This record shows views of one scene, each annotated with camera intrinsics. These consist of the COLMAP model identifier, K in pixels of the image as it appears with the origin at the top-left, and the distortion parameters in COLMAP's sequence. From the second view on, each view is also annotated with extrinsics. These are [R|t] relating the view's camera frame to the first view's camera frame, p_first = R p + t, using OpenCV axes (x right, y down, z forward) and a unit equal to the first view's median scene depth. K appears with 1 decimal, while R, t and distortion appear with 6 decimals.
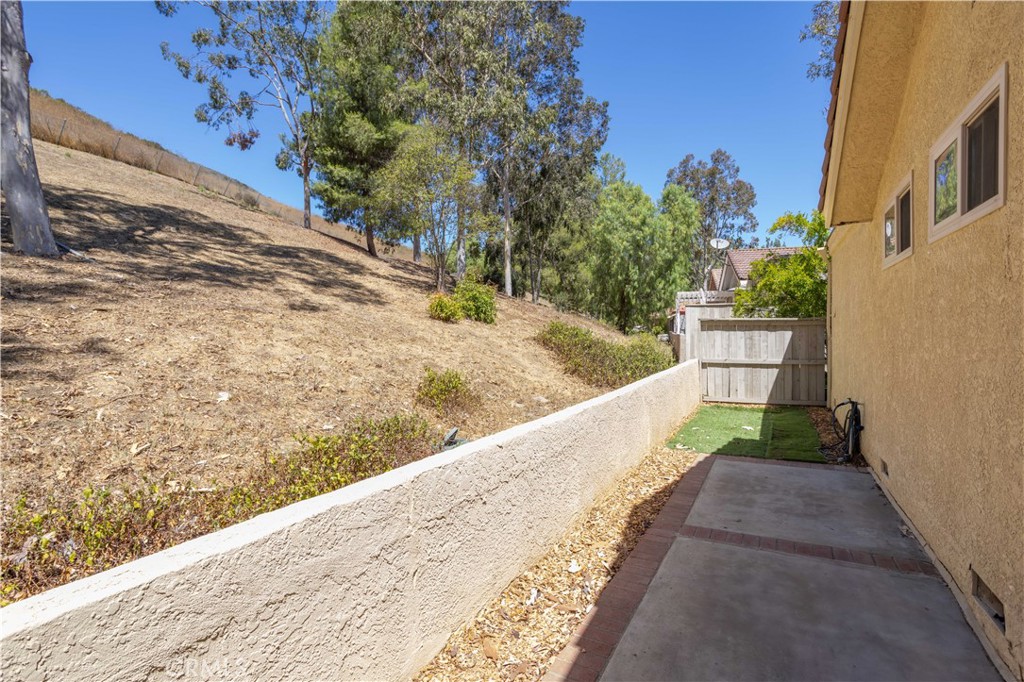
lens RADIAL K [[496.0, 0, 513.2], [0, 496.0, 333.1], [0, 0, 1]] dist [0.000622, 0.000274]
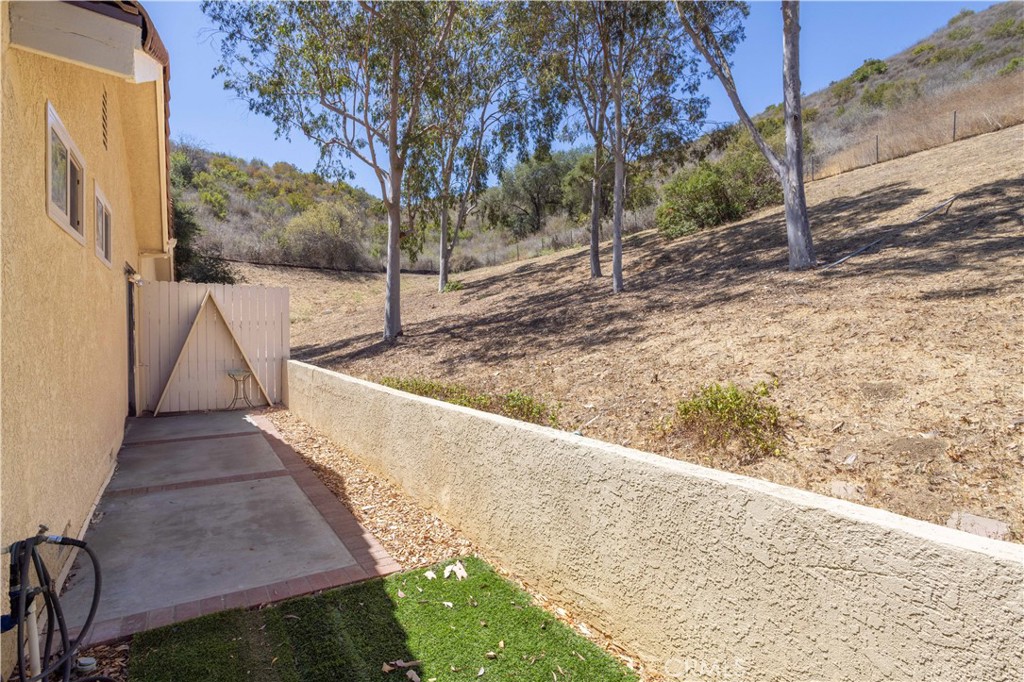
lens RADIAL K [[501.9, 0, 512.7], [0, 501.9, 337.3], [0, 0, 1]] dist [-0.057704, 0.031790]
pose [[-0.465230, 0.014037, -0.885079, 0.875433], [-0.011055, 0.999704, 0.021666, -0.004720], [0.885121, 0.019865, -0.464937, 1.523064]]
